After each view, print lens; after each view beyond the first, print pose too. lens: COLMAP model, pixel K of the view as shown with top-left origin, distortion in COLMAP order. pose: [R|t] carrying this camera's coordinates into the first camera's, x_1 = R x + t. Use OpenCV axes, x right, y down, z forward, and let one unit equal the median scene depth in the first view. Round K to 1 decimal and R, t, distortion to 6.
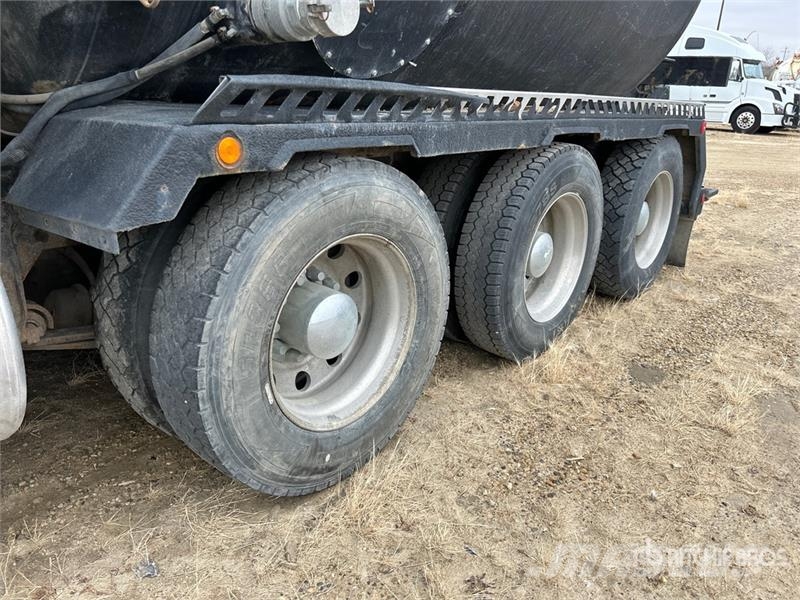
lens RADIAL K [[602.4, 0, 405.5], [0, 602.4, 299.5], [0, 0, 1]] dist [0.035554, -0.026021]
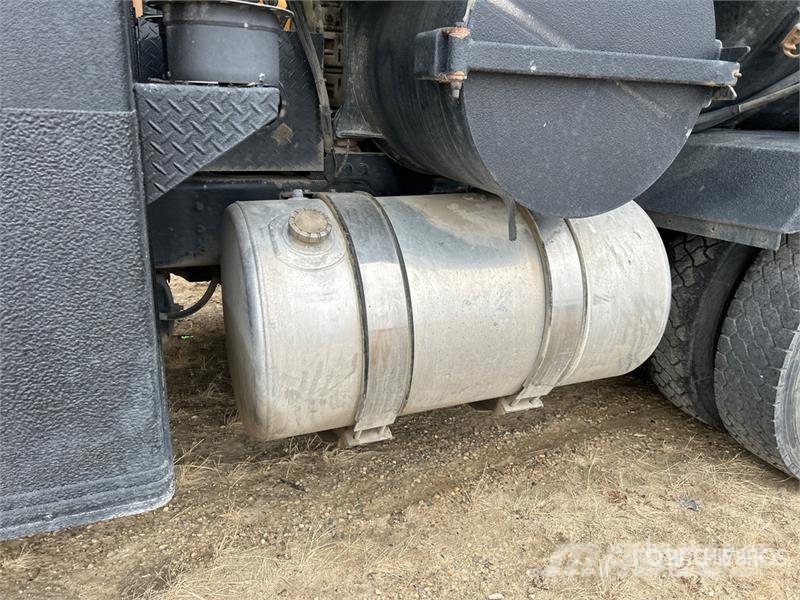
lens RADIAL K [[602.4, 0, 402.1], [0, 602.4, 303.0], [0, 0, 1]] dist [0.035554, -0.026021]
pose [[0.888631, 0.142201, -0.436020, -0.352011], [-0.148961, 0.988663, 0.018847, 0.076602], [0.433757, 0.048202, 0.899740, -0.300951]]
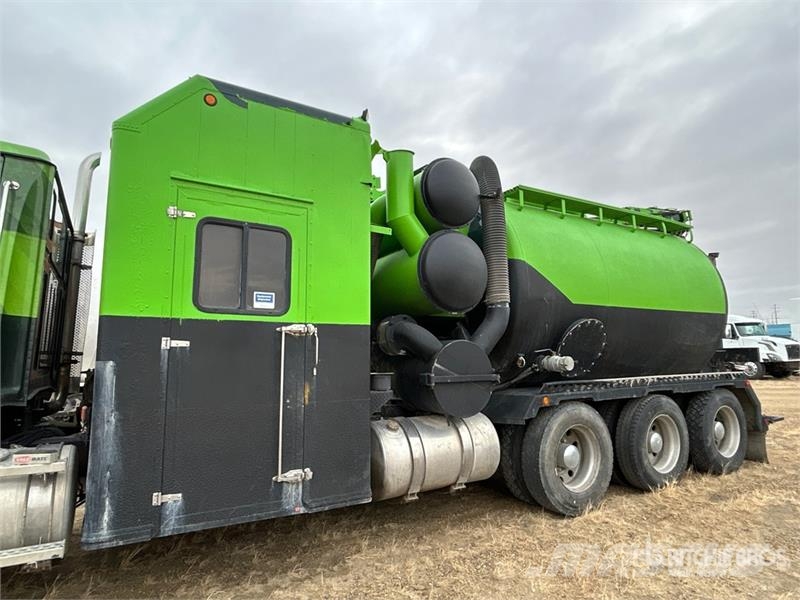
lens RADIAL K [[522.6, 0, 384.3], [0, 522.6, 290.5], [0, 0, 1]] dist [-0.000678, -0.000023]
pose [[0.941047, -0.103554, -0.322035, -0.065818], [-0.050174, 0.898733, -0.435617, 0.436843], [0.334533, 0.426094, 0.840554, -1.704952]]
